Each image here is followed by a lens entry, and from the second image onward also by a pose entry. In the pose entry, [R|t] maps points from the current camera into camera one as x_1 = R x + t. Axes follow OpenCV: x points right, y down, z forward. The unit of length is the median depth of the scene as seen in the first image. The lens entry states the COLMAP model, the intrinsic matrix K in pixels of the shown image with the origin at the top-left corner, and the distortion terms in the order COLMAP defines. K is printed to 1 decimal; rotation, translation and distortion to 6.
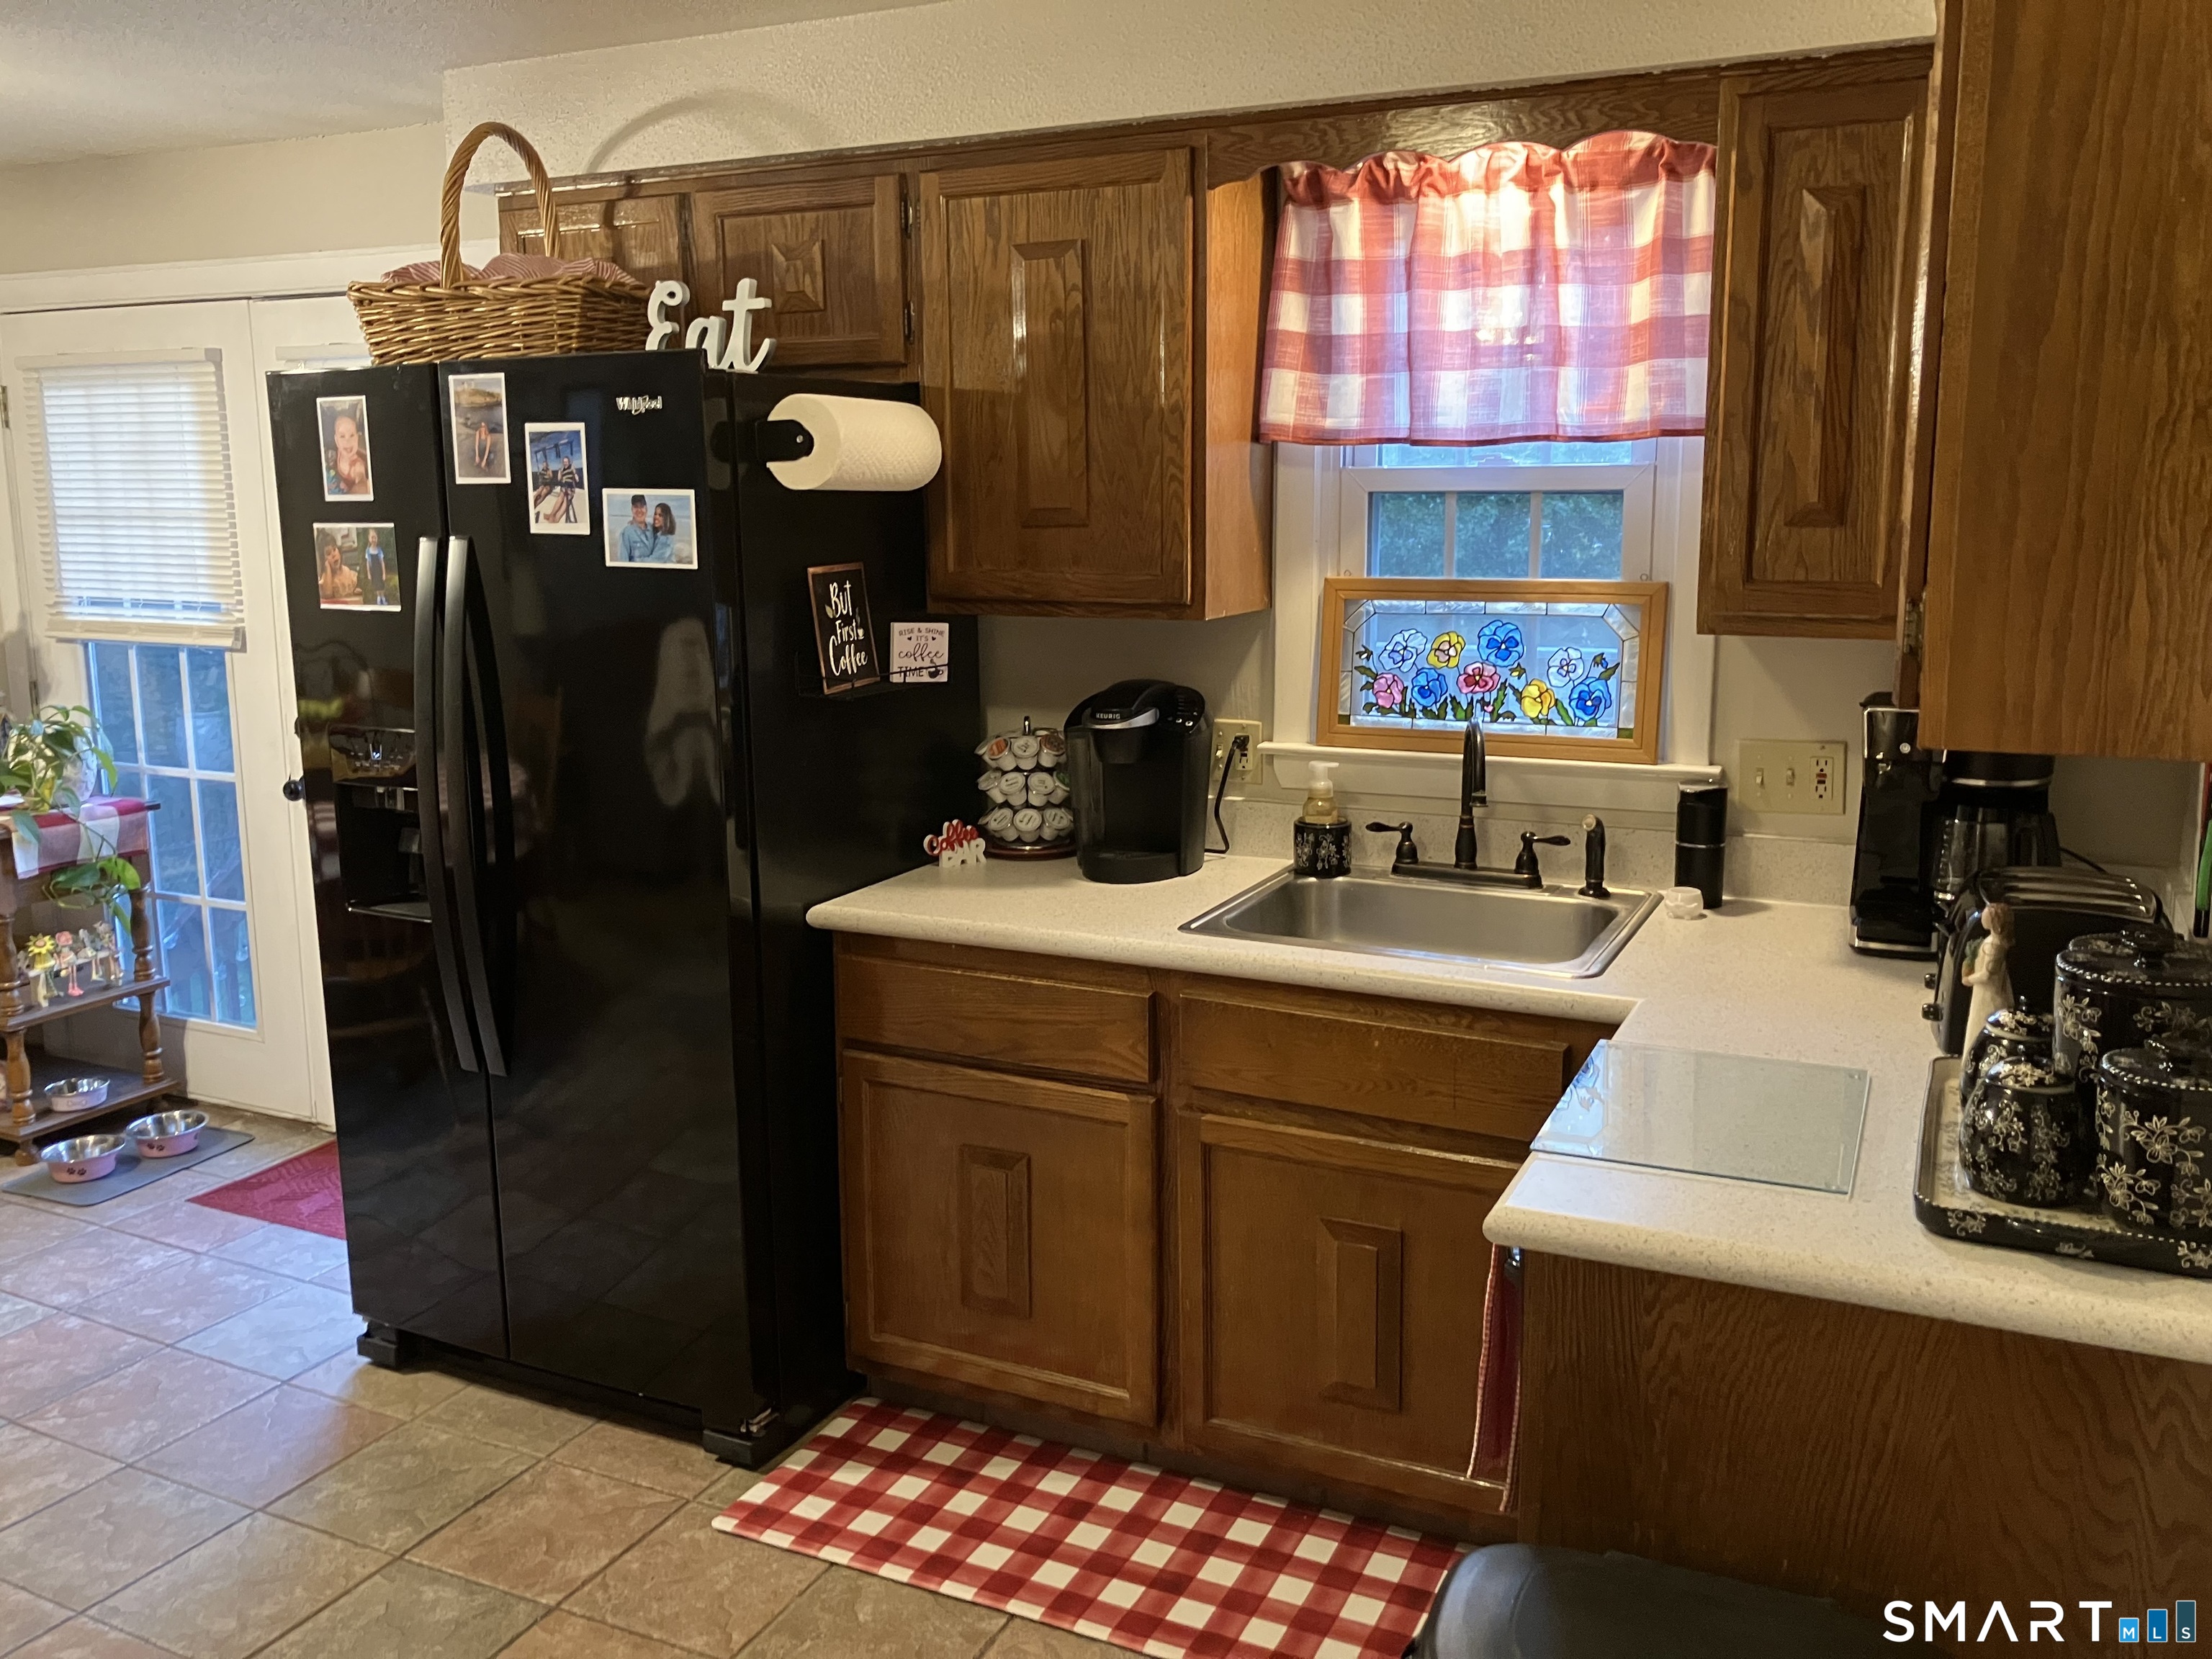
lens RADIAL K [[1820.6, 0, 1109.6], [0, 1820.6, 816.0], [0, 0, 1]] dist [0.013487, 0.005412]
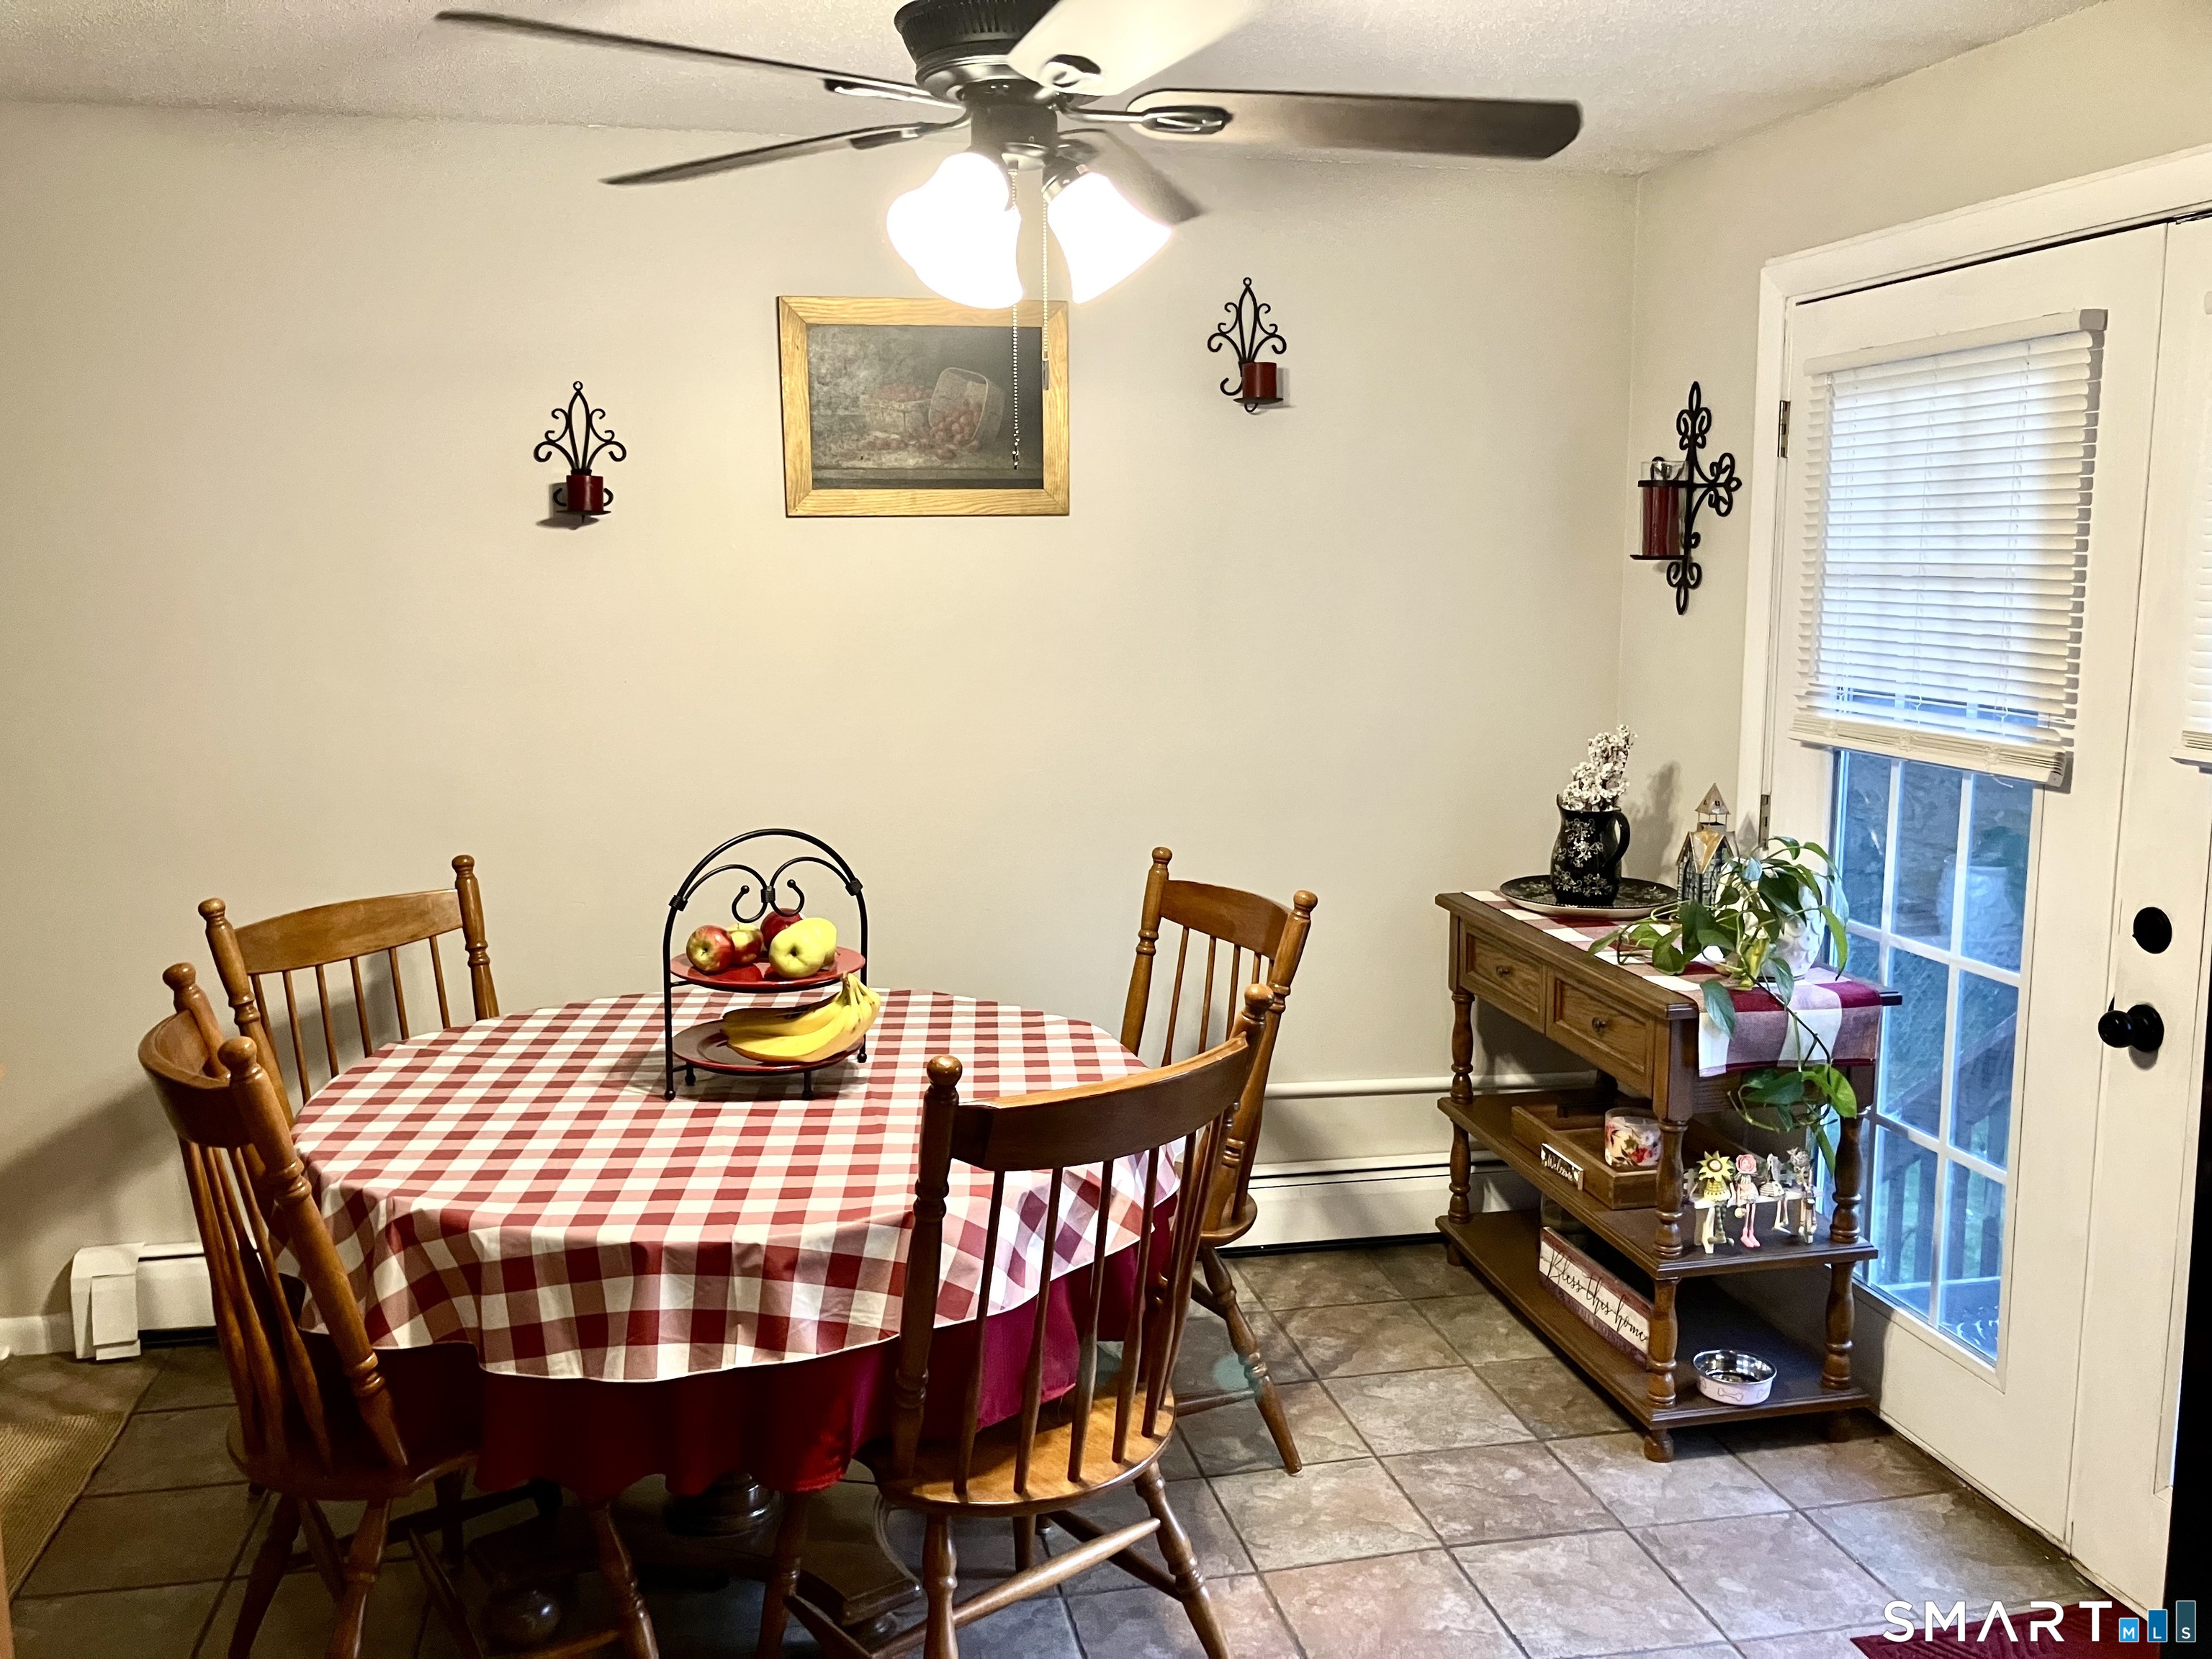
lens RADIAL K [[1820.6, 0, 1109.6], [0, 1820.6, 816.0], [0, 0, 1]] dist [0.013487, 0.005412]
pose [[0.621177, 0.112080, -0.775614, -0.185465], [-0.132078, 0.990535, 0.037359, -0.060631], [0.772460, 0.079235, 0.630101, 0.342863]]
